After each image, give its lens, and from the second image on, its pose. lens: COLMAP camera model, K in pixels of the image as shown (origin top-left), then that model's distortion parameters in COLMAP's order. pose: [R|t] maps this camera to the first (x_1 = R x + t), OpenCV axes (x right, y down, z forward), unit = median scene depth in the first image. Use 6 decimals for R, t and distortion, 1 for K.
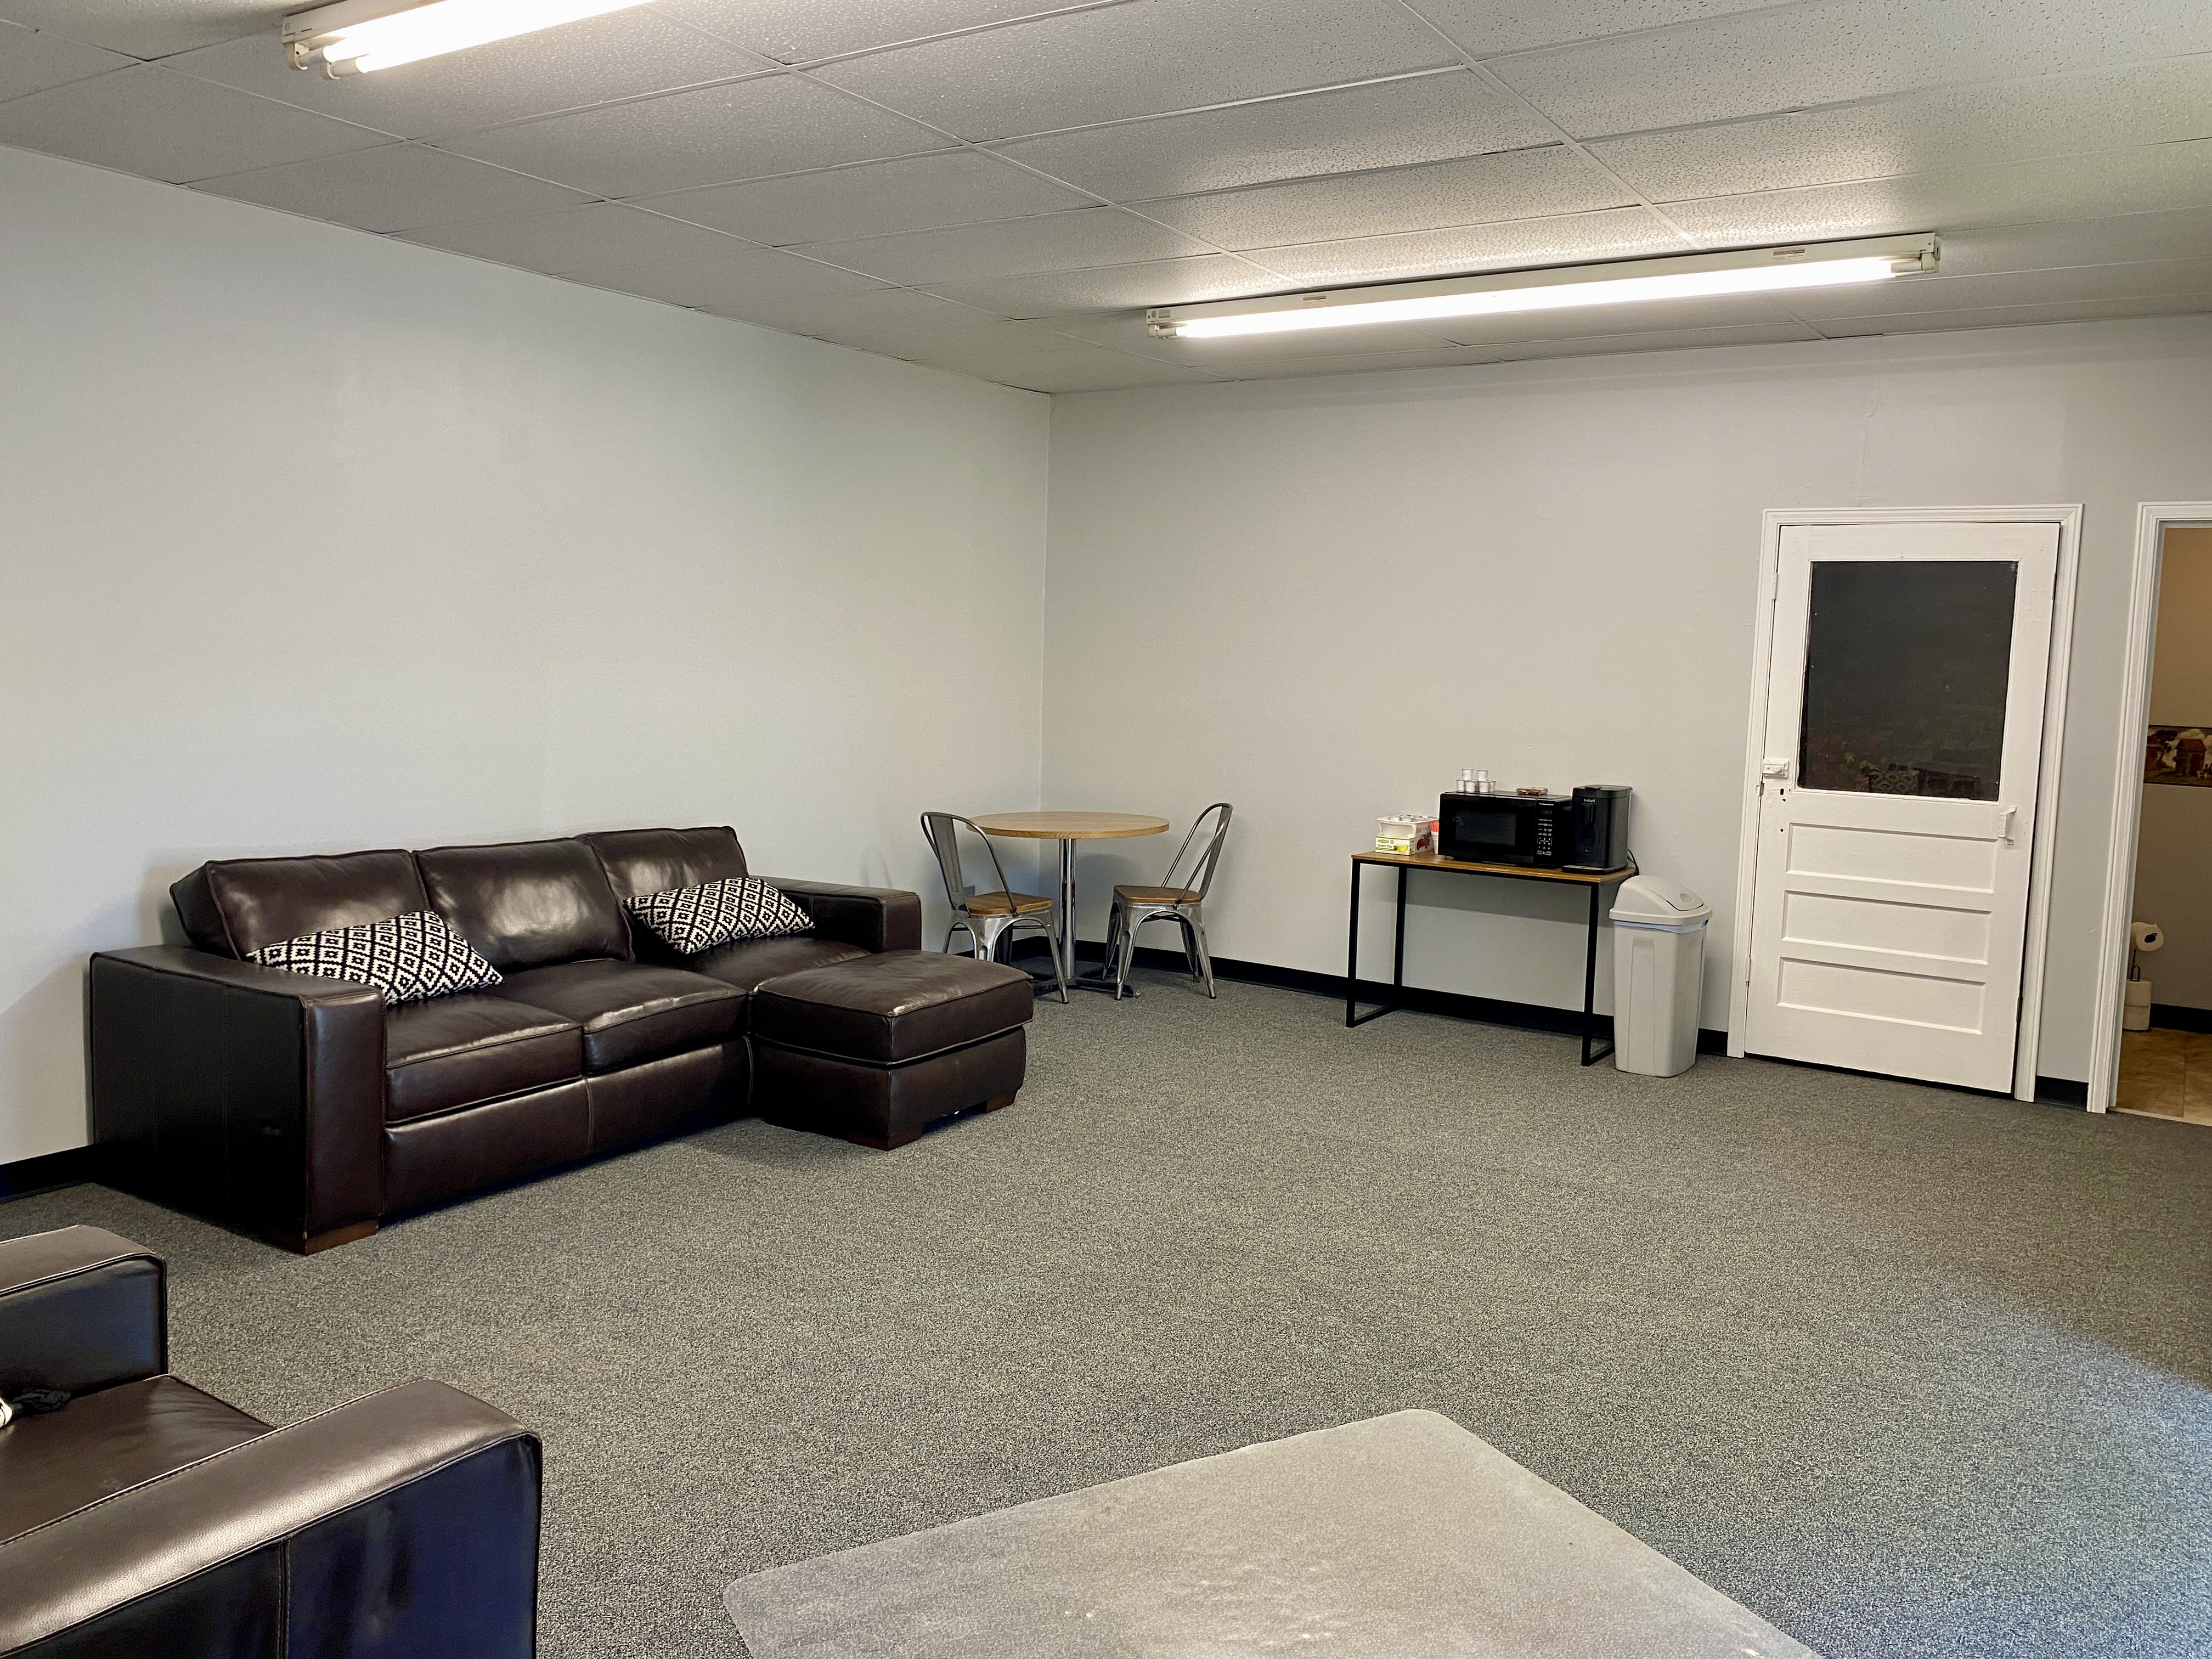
lens RADIAL K [[1678.4, 0, 1106.0], [0, 1678.4, 829.5], [0, 0, 1]] dist [-0.001322, 0.001374]
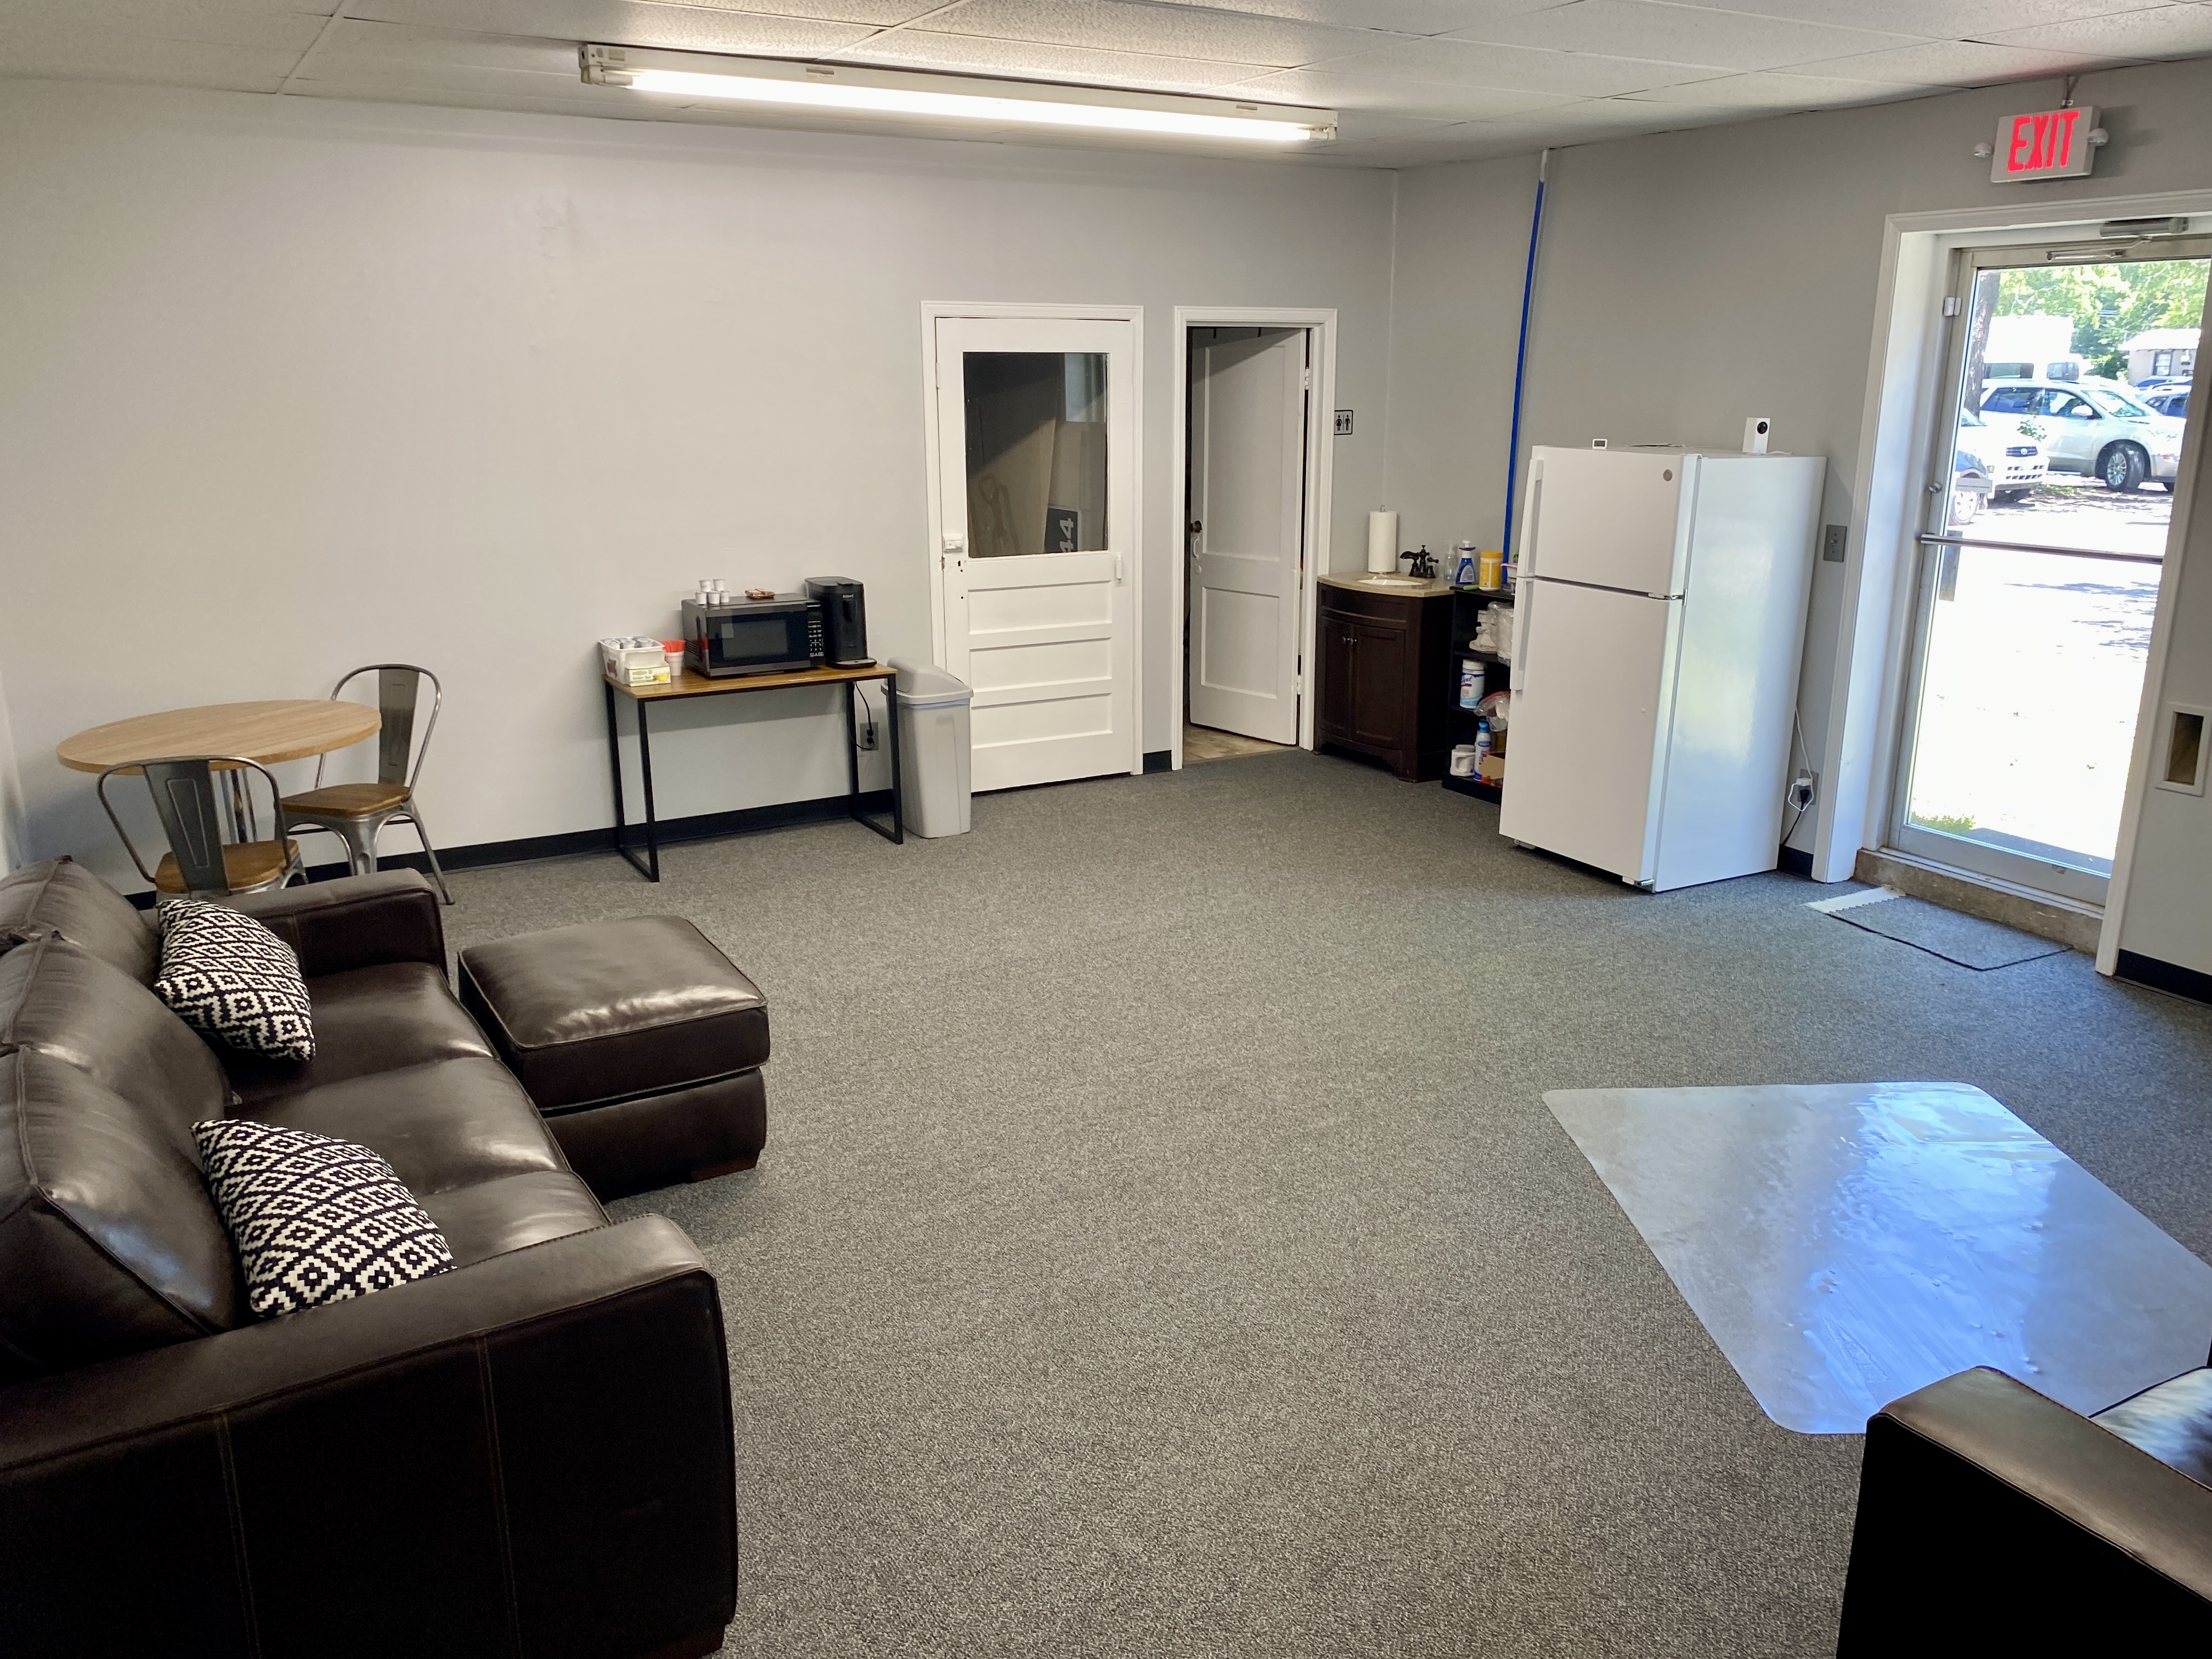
lens RADIAL K [[1695.9, 0, 1106.0], [0, 1695.9, 829.5], [0, 0, 1]] dist [0.120049, -0.000743]
pose [[0.456715, -0.269207, 0.847902, -0.578663], [0.110142, 0.962892, 0.246389, -0.122536], [-0.882768, -0.019140, 0.469419, 0.370103]]
